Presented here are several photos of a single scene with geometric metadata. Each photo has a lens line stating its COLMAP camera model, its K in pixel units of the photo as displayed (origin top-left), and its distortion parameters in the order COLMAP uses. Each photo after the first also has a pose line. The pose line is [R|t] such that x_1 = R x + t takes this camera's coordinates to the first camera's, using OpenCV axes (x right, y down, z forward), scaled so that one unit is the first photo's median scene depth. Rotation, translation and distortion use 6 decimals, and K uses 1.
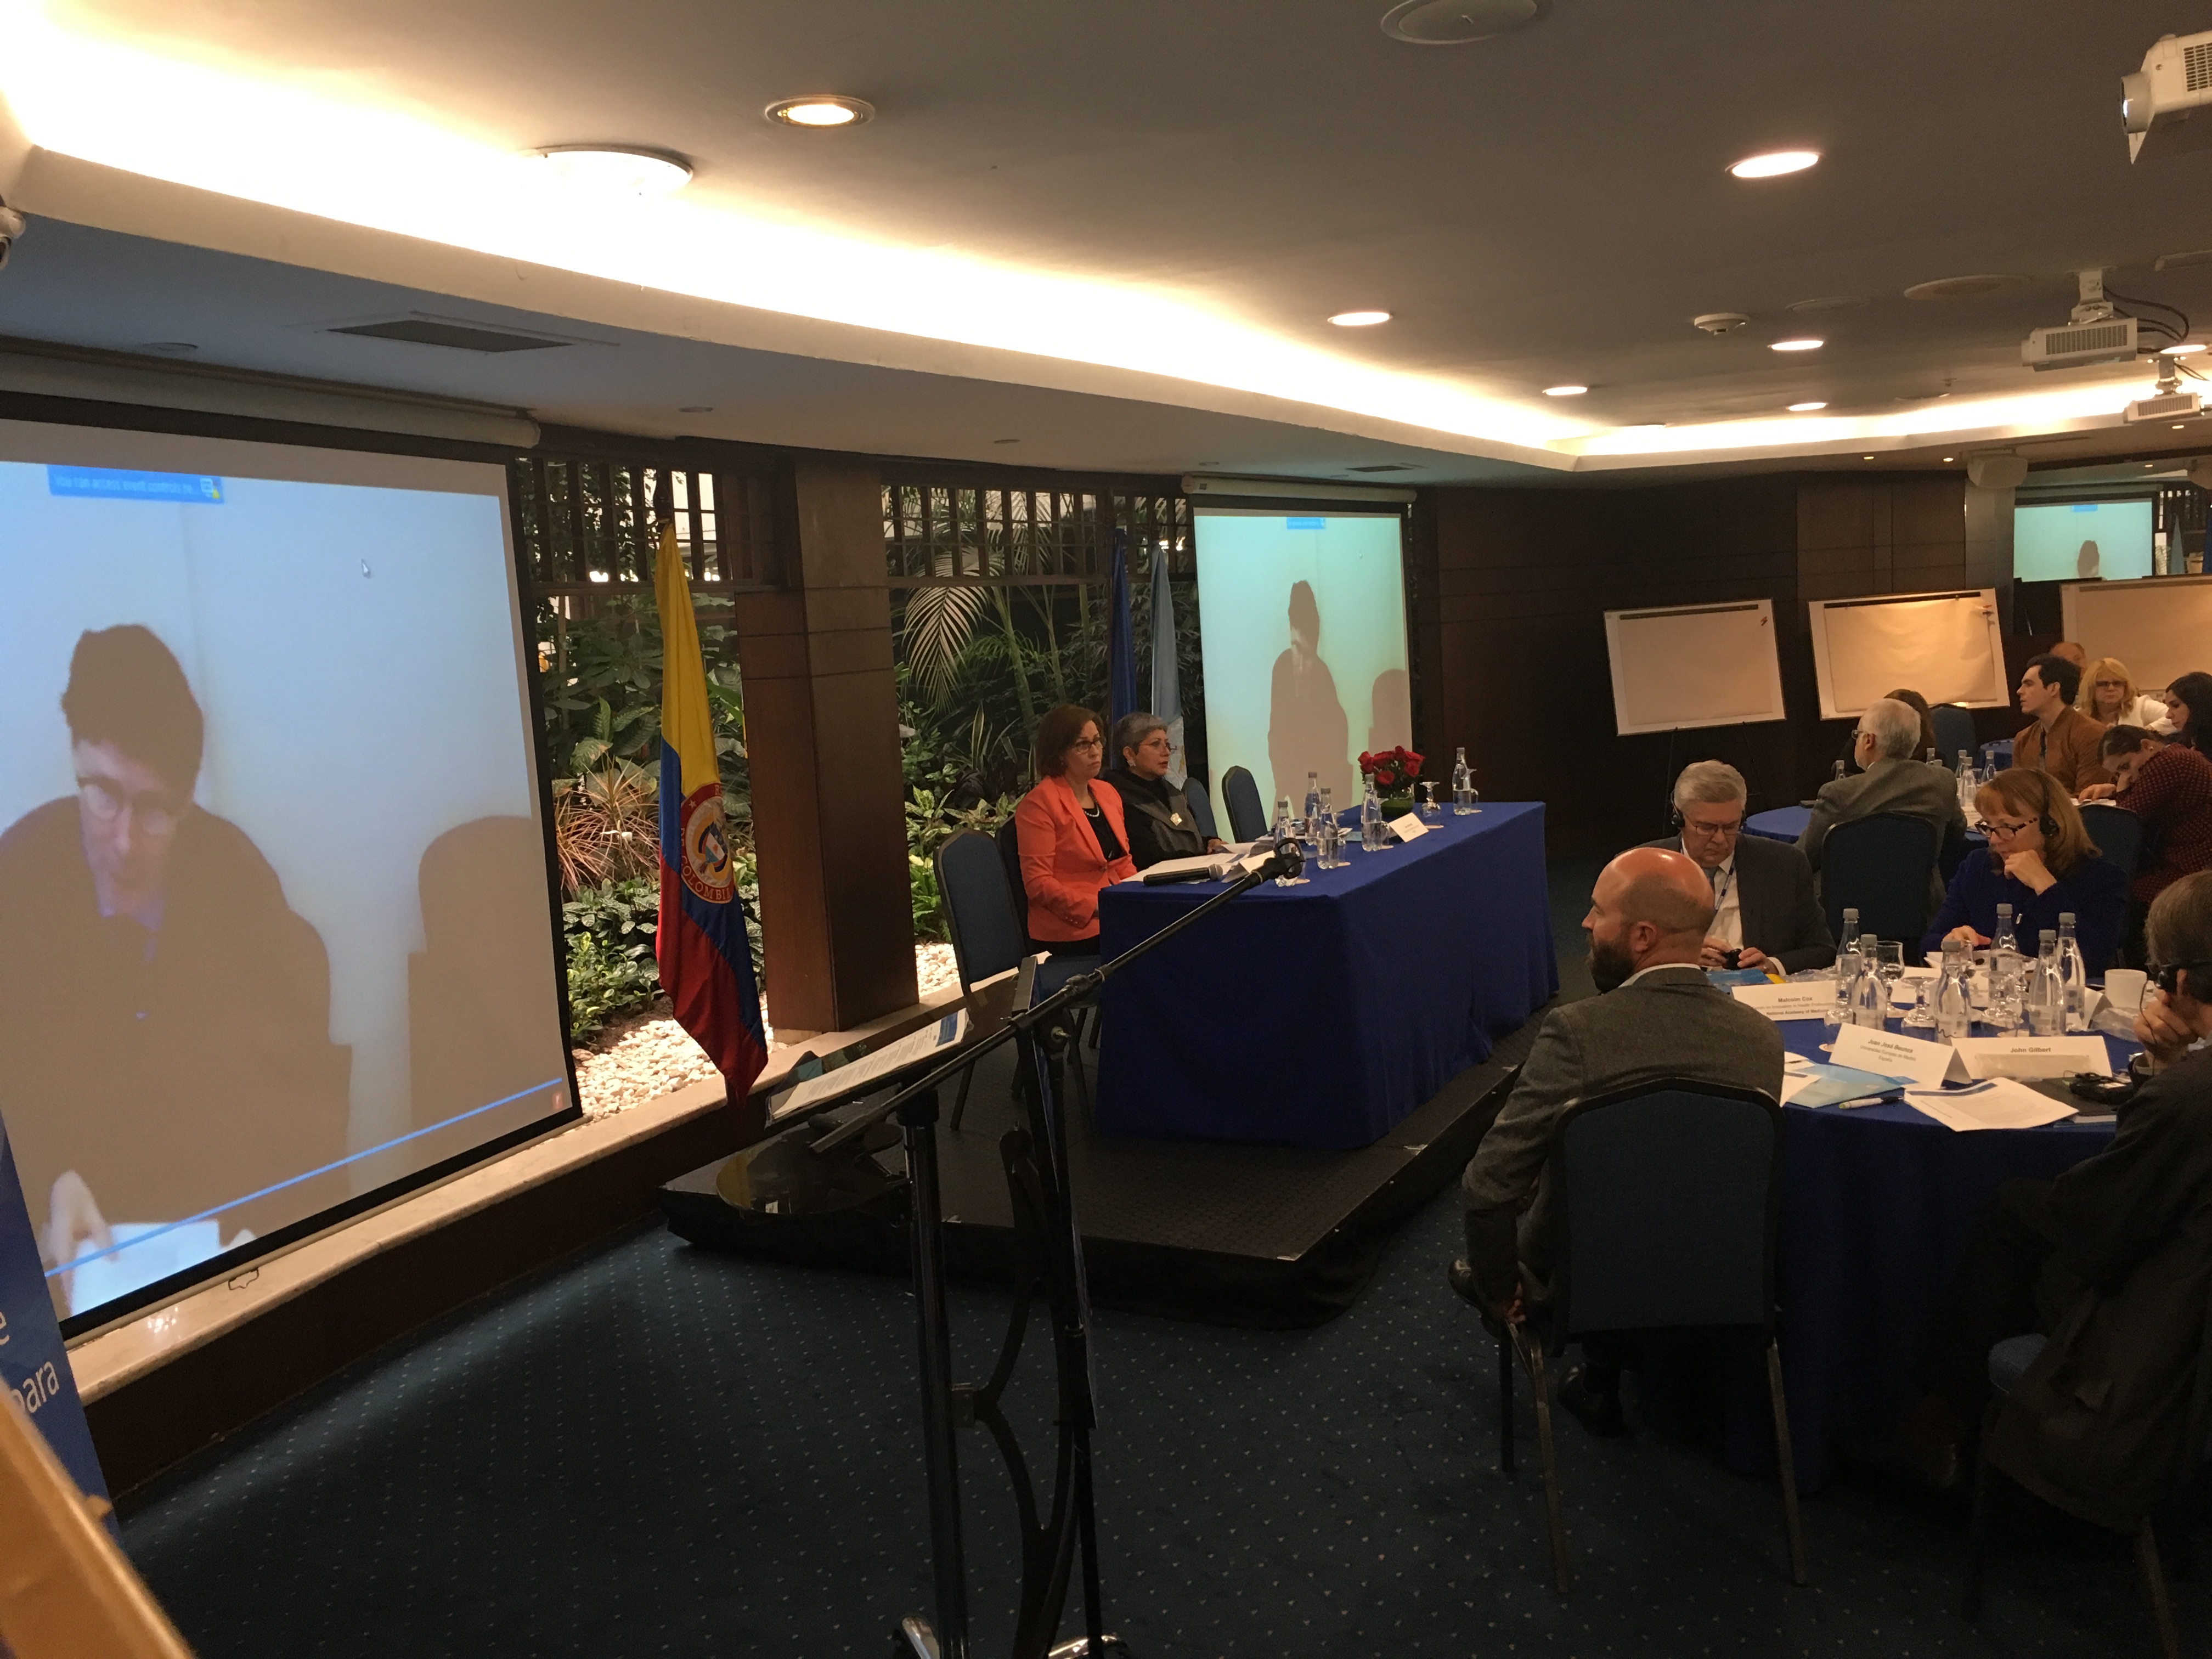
lens RADIAL K [[1886.5, 0, 1101.0], [0, 1886.5, 830.9], [0, 0, 1]] dist [0.074761, -0.105598]
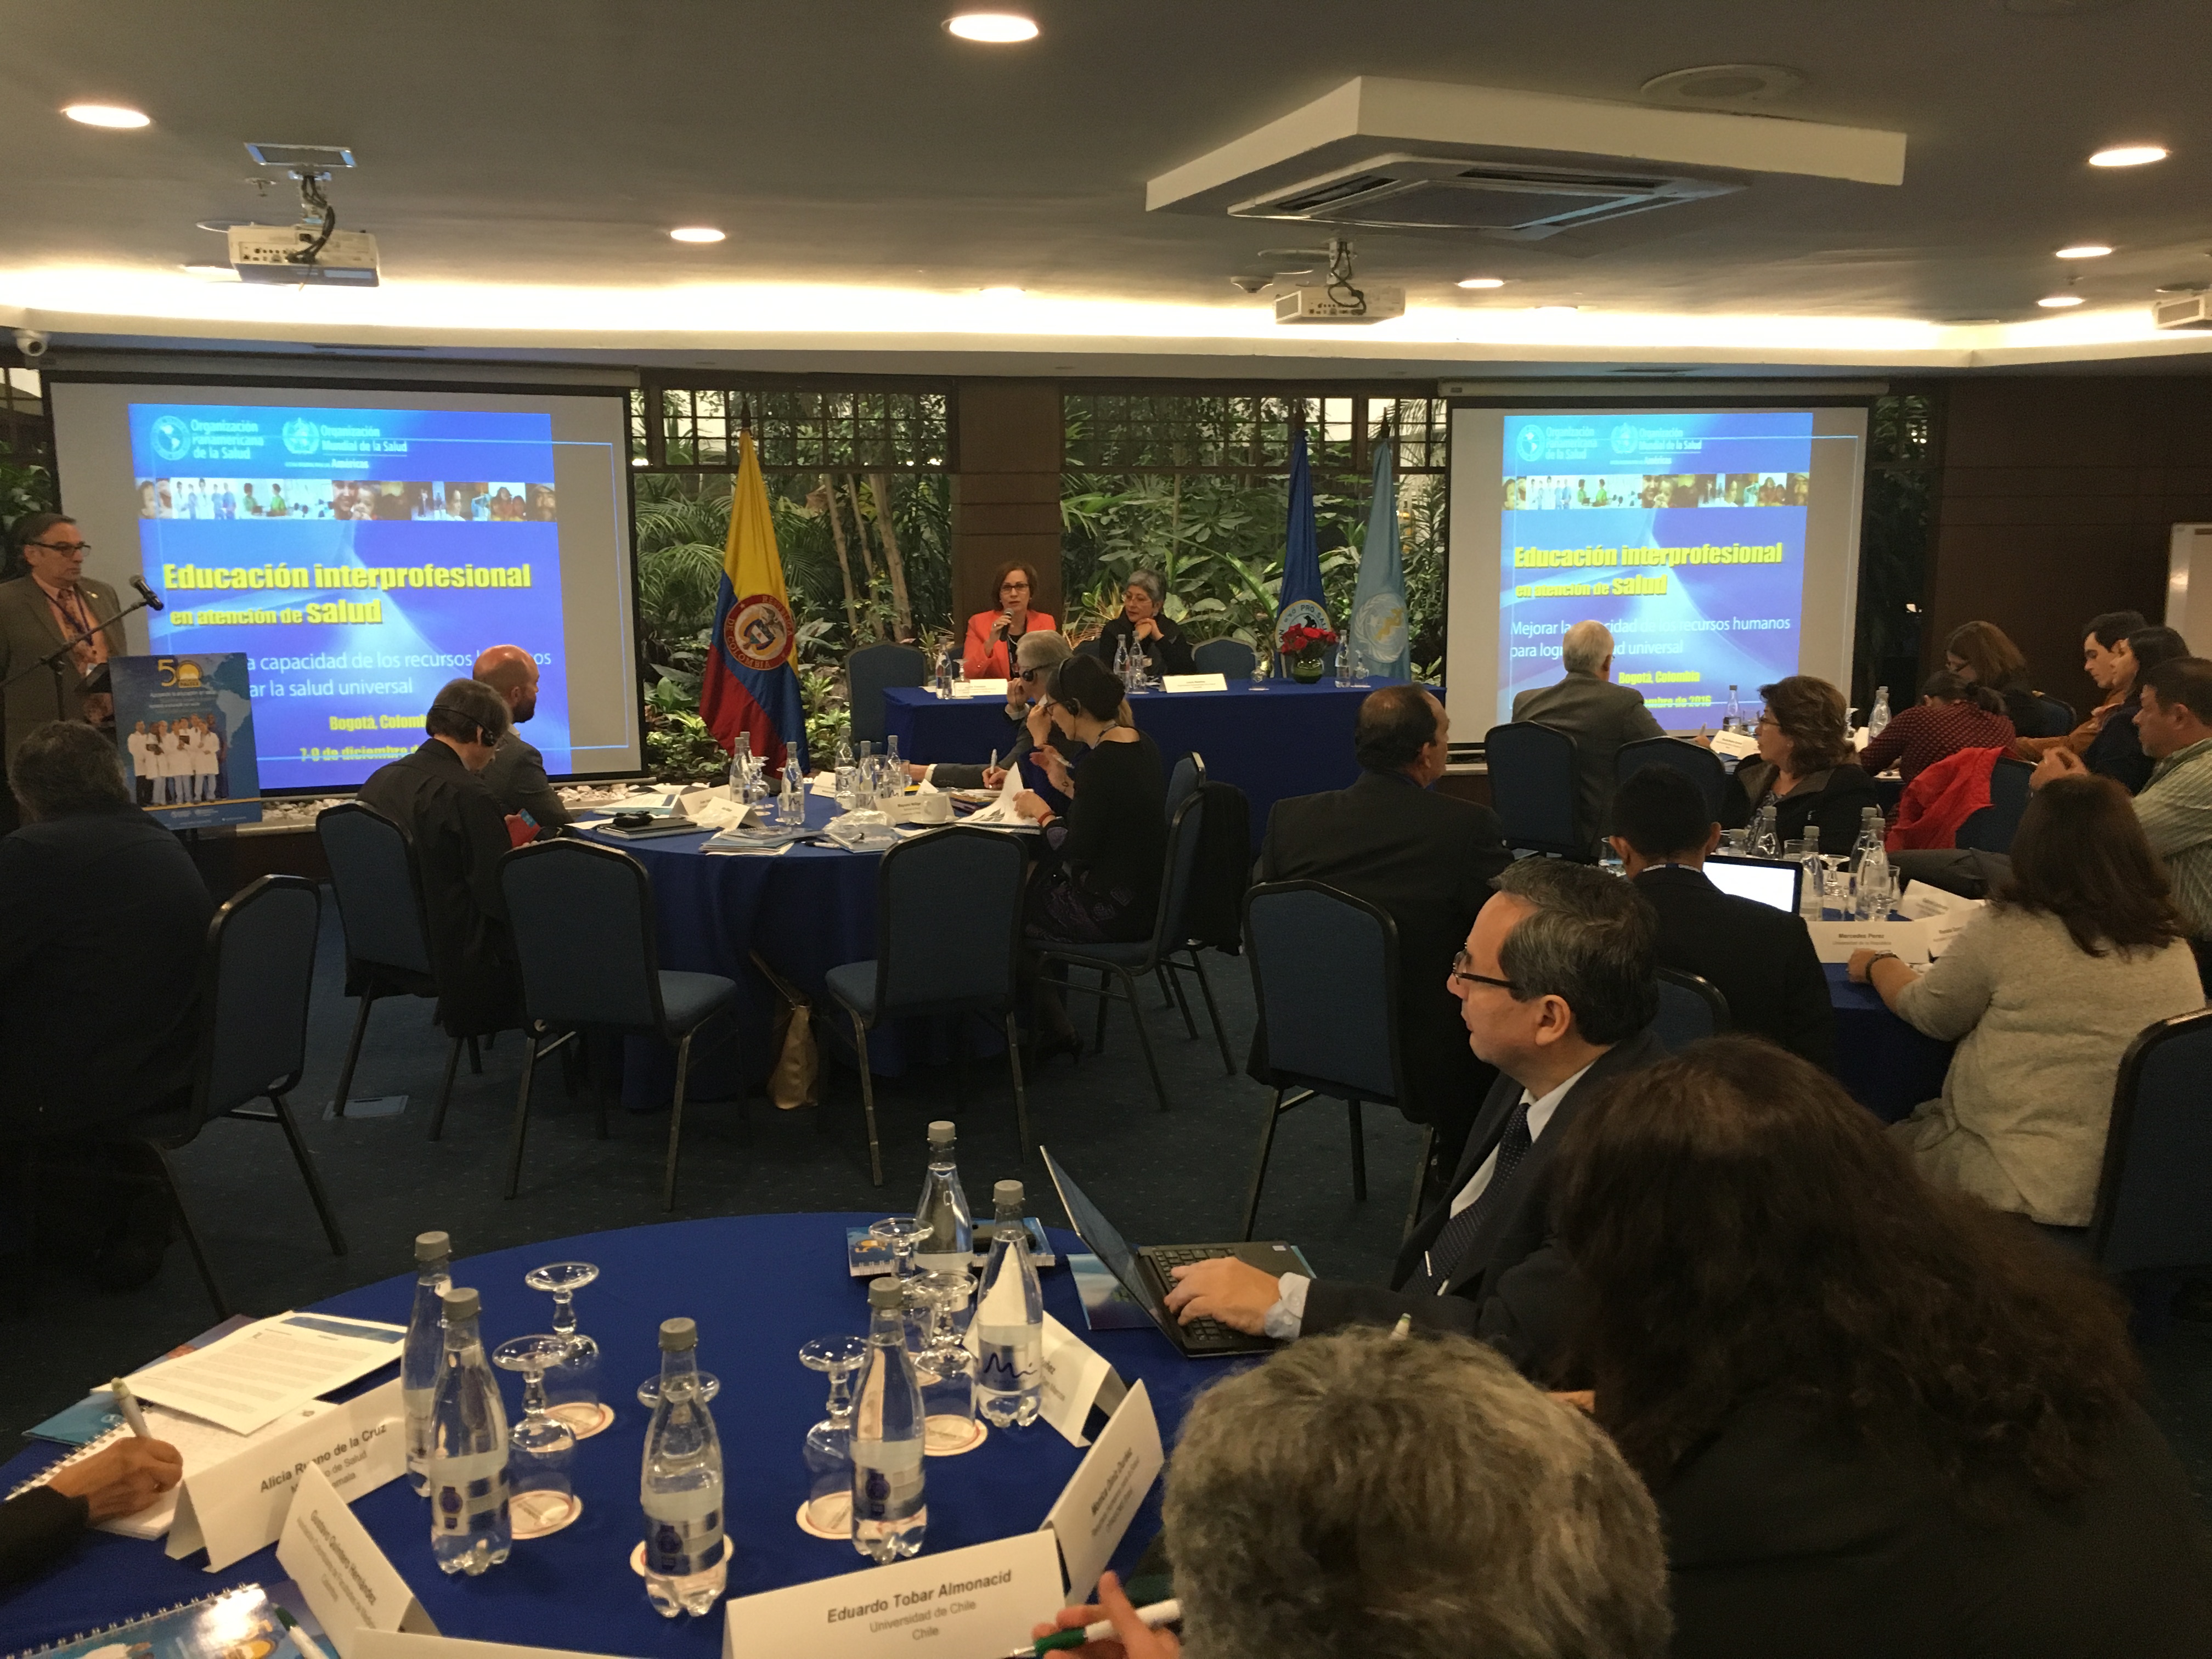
lens RADIAL K [[1886.5, 0, 1096.7], [0, 1886.5, 825.6], [0, 0, 1]] dist [0.074761, -0.105598]
pose [[0.682905, 0.170794, -0.710260, 0.956844], [-0.115361, 0.985298, 0.126013, -0.055191], [0.721340, -0.004118, 0.692569, 0.076238]]
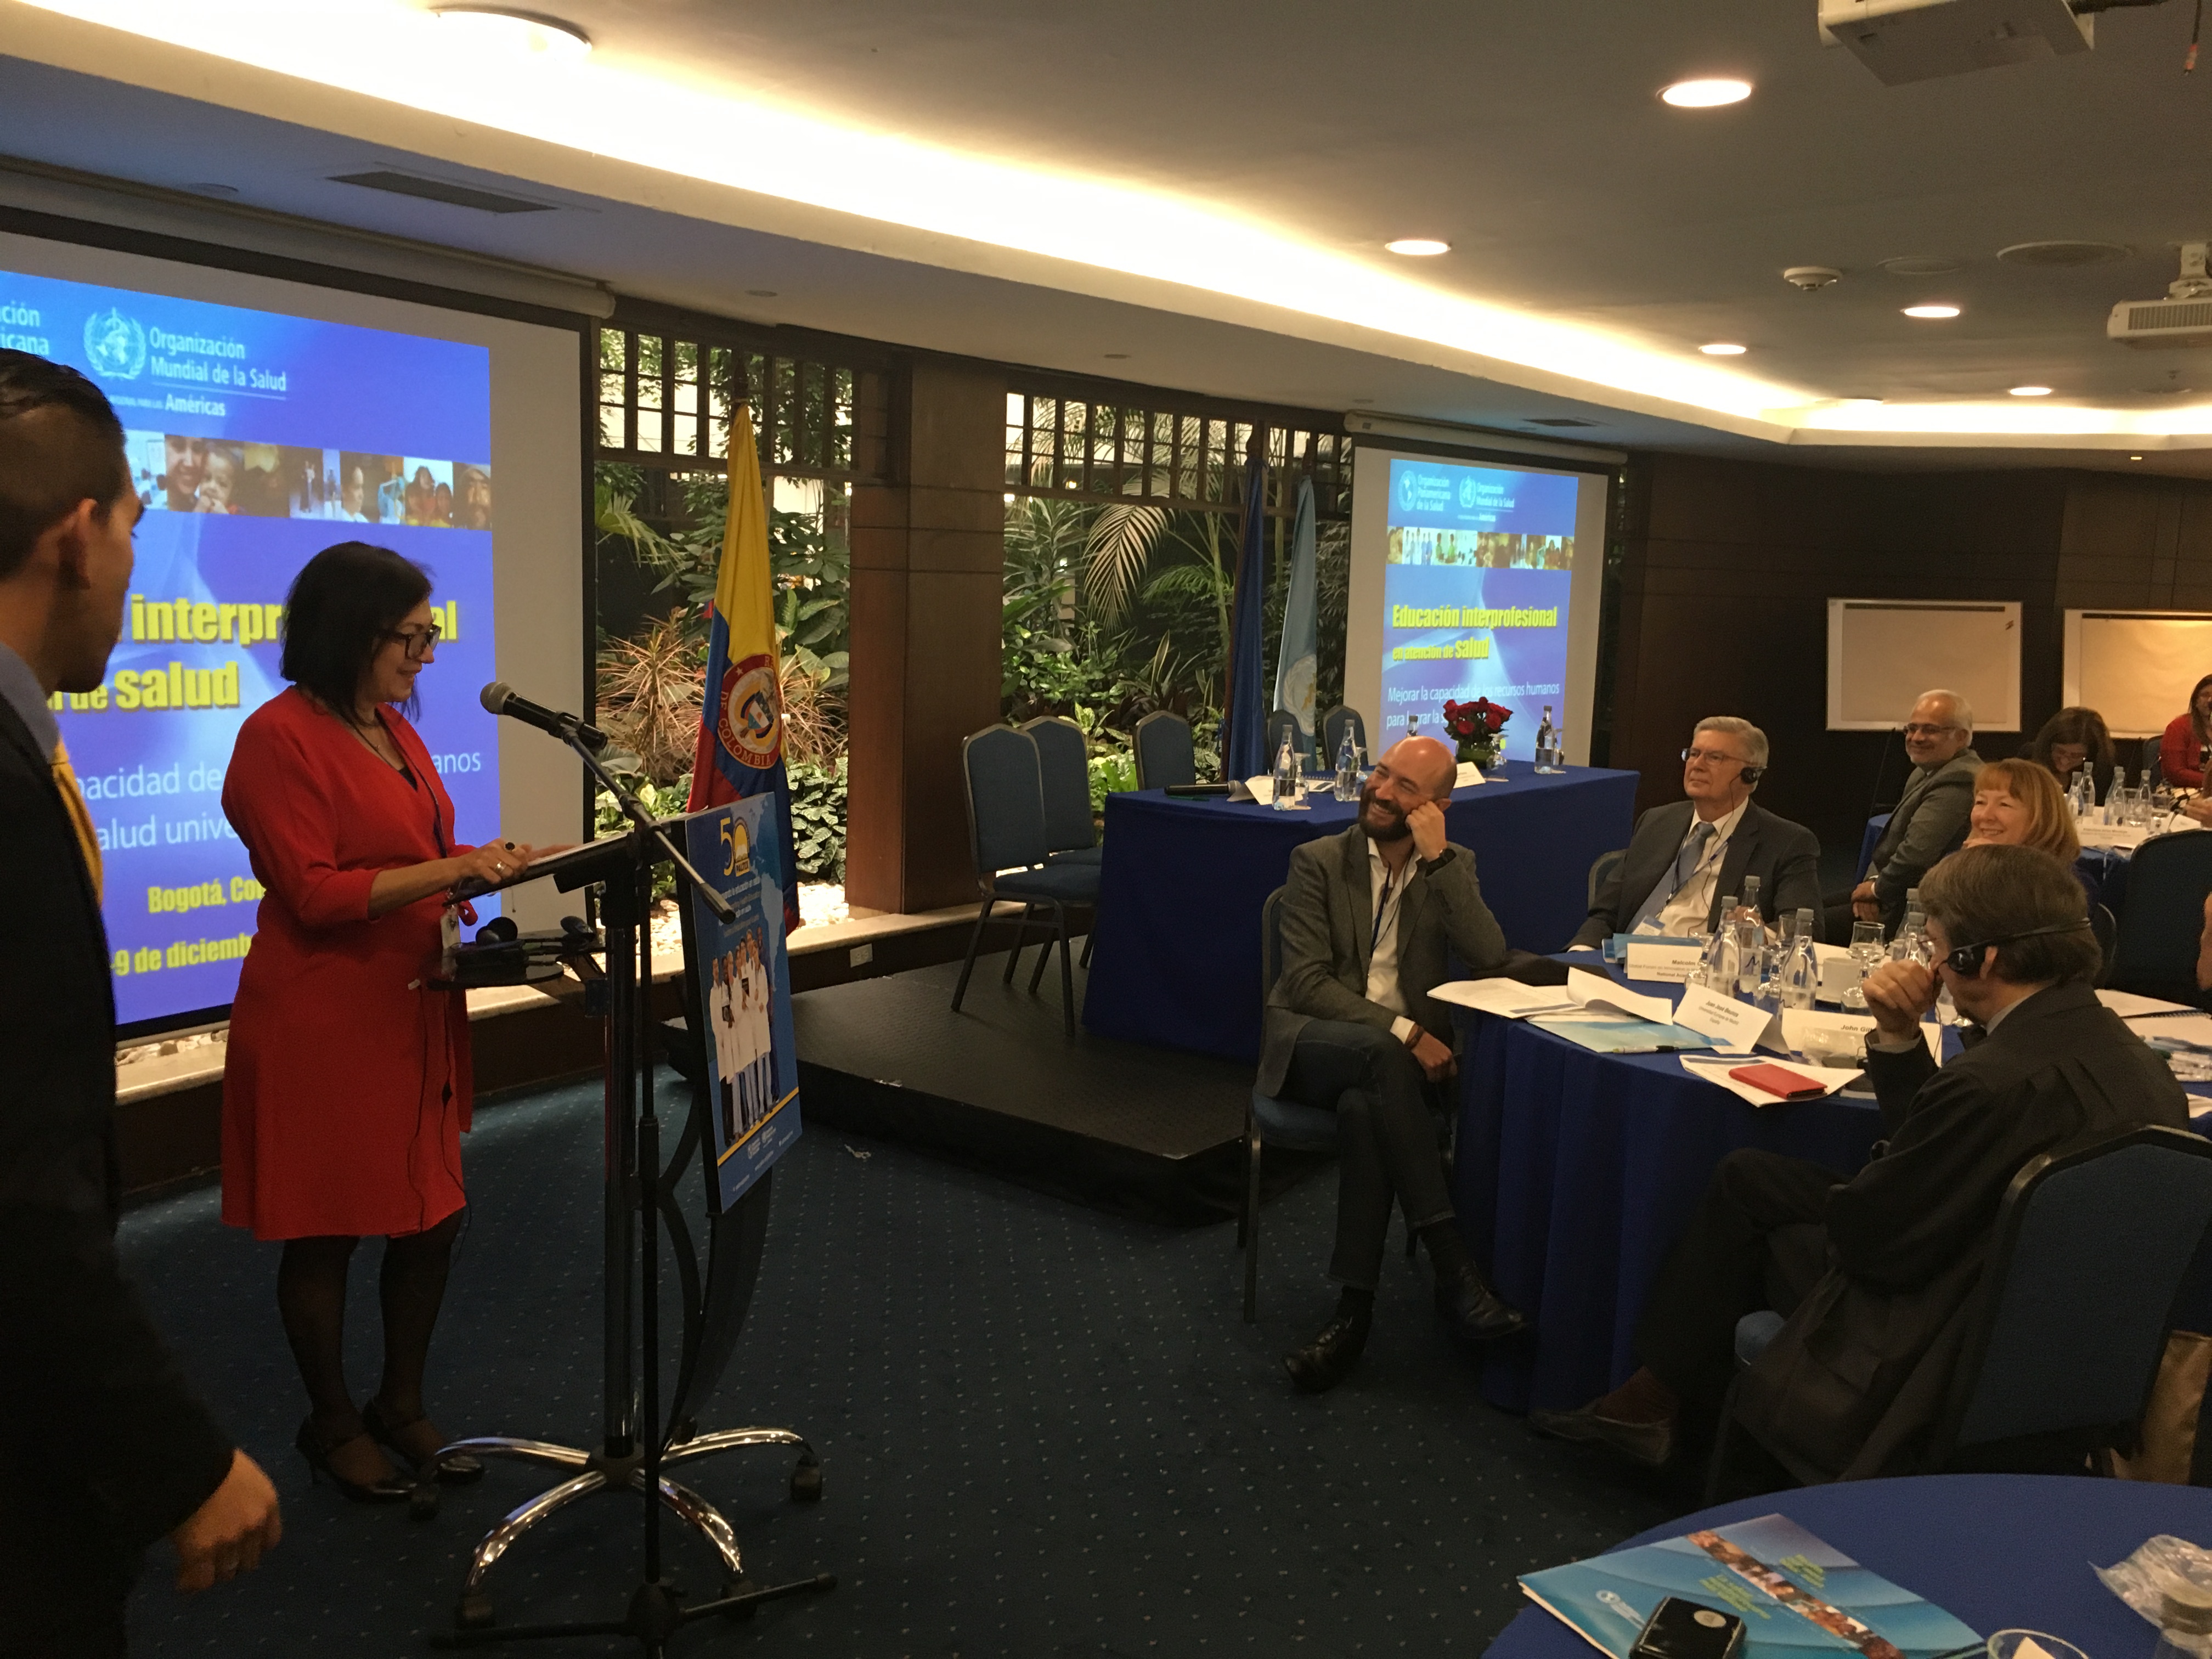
lens RADIAL K [[1886.5, 0, 1096.9], [0, 1886.5, 826.8], [0, 0, 1]] dist [0.074761, -0.105598]
pose [[0.979472, 0.114088, -0.166190, 0.134196], [-0.110143, 0.993375, 0.032795, 0.012603], [0.168830, -0.013817, 0.985548, -0.007120]]
